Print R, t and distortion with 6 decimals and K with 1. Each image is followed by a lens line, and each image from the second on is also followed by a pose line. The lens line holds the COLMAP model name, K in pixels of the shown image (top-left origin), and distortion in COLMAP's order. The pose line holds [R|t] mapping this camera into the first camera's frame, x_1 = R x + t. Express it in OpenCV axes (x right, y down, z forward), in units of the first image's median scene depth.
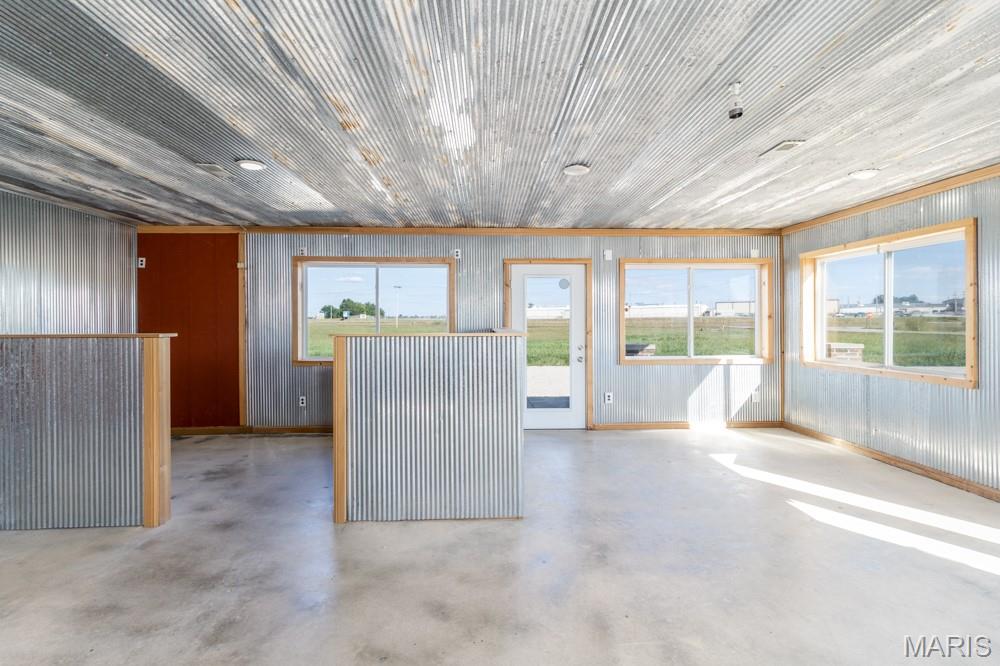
lens RADIAL K [[472.2, 0, 500.1], [0, 472.2, 322.7], [0, 0, 1]] dist [0.000707, 0.001736]
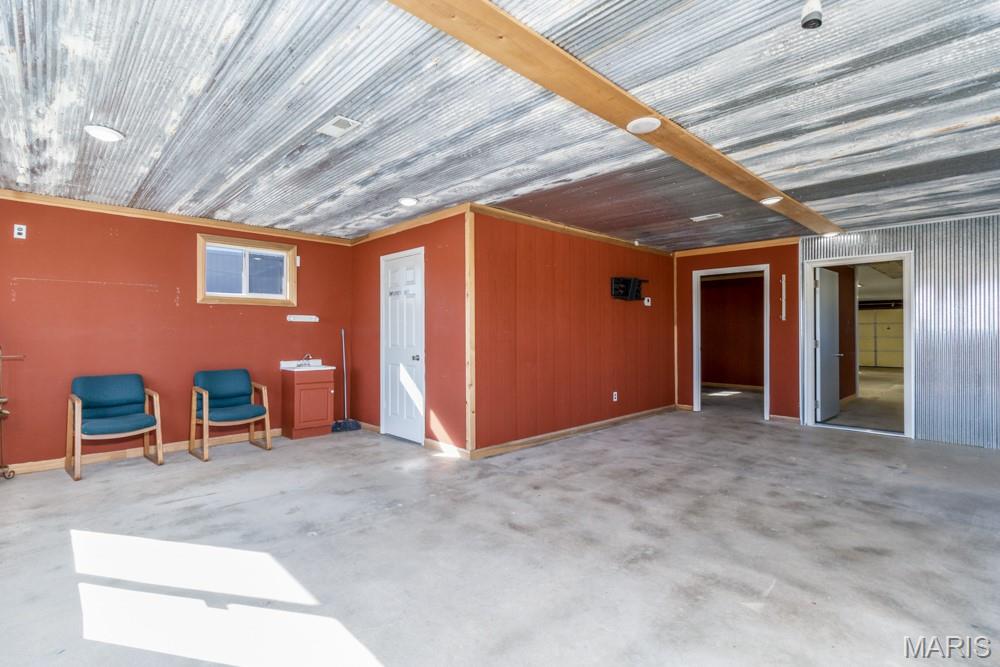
lens RADIAL K [[472.2, 0, 503.8], [0, 472.2, 326.8], [0, 0, 1]] dist [0.000707, 0.001736]
pose [[-0.745083, -0.000512, -0.666972, 0.527096], [0.005709, 0.999958, -0.007145, 0.011343], [0.666948, -0.009132, -0.745049, 0.481469]]
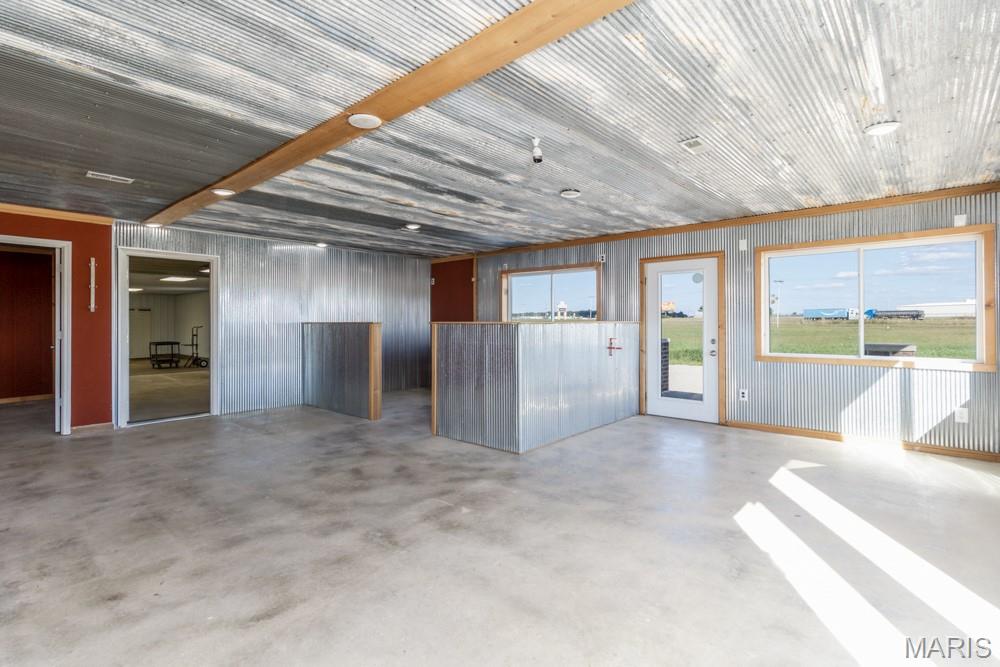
lens RADIAL K [[472.2, 0, 501.9], [0, 472.2, 322.6], [0, 0, 1]] dist [0.000707, 0.001736]
pose [[0.726064, 0.003920, -0.687616, 0.538398], [-0.000353, 0.999986, 0.005328, 0.008819], [0.687627, -0.003625, 0.726055, -0.028193]]
